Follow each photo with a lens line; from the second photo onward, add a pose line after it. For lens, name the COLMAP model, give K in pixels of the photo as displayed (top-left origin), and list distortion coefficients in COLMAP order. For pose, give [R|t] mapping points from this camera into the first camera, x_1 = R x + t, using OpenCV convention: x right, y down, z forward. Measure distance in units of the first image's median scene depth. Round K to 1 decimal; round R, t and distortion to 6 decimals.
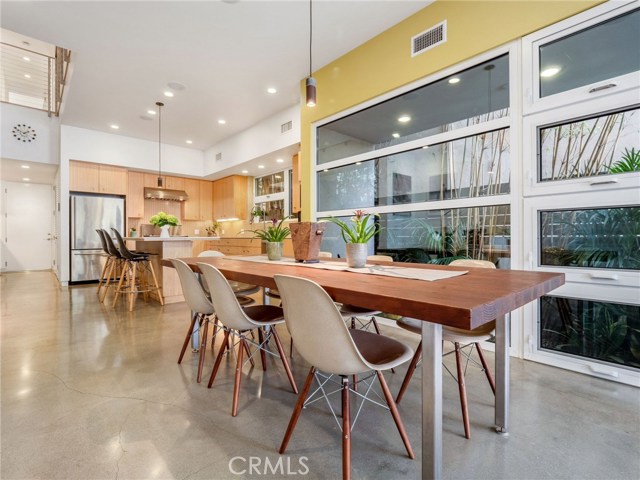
lens RADIAL K [[310.7, 0, 317.4], [0, 310.7, 239.2], [0, 0, 1]] dist [-0.000238, -0.001054]
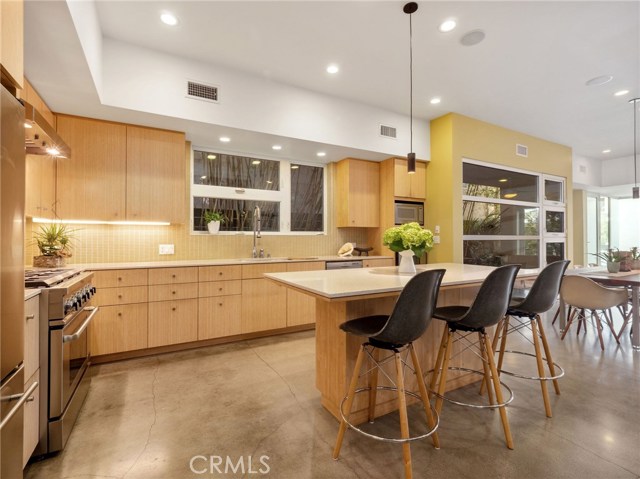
lens RADIAL K [[307.7, 0, 316.8], [0, 307.7, 236.2], [0, 0, 1]] dist [0.001293, -0.000782]
pose [[0.235671, 0.007873, 0.971801, -0.733831], [0.005300, 0.999942, -0.009386, -0.044469], [-0.971818, 0.007362, 0.235615, 0.738211]]
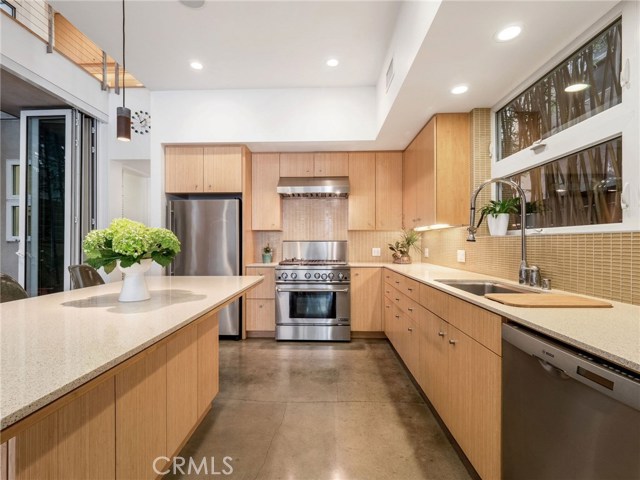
lens RADIAL K [[314.5, 0, 314.3], [0, 314.5, 243.9], [0, 0, 1]] dist [0.002189, -0.010096]
pose [[0.714027, 0.001299, -0.700117, -0.104122], [-0.003218, 0.999994, -0.001426, -0.044064], [0.700110, 0.003271, 0.714027, 0.649728]]
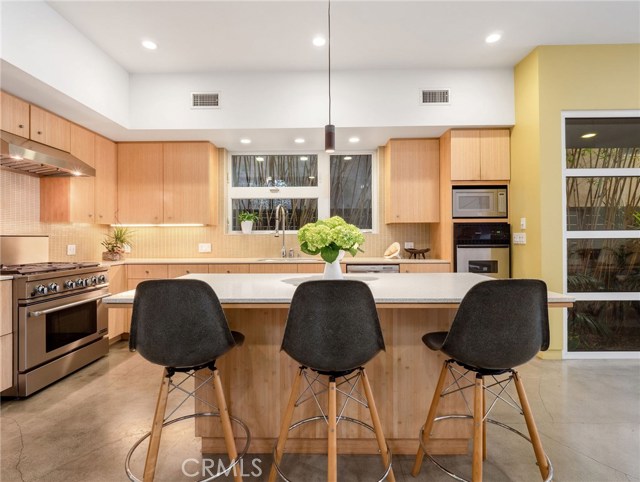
lens RADIAL K [[319.5, 0, 316.1], [0, 319.5, 236.5], [0, 0, 1]] dist [0.002899, 0.000620]
pose [[0.687529, 0.000129, 0.726156, -0.575552], [0.008718, 0.999926, -0.008431, -0.042802], [-0.726104, 0.012127, 0.687478, 0.531669]]
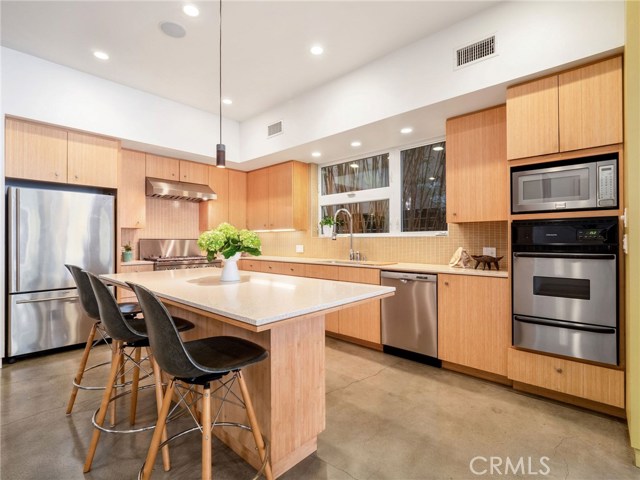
lens RADIAL K [[310.7, 0, 317.4], [0, 310.7, 239.2], [0, 0, 1]] dist [-0.000238, -0.001054]
pose [[0.996286, -0.000762, 0.086103, -0.291716], [0.001644, 0.999947, -0.010171, -0.042897], [-0.086090, 0.010274, 0.996234, 0.393029]]
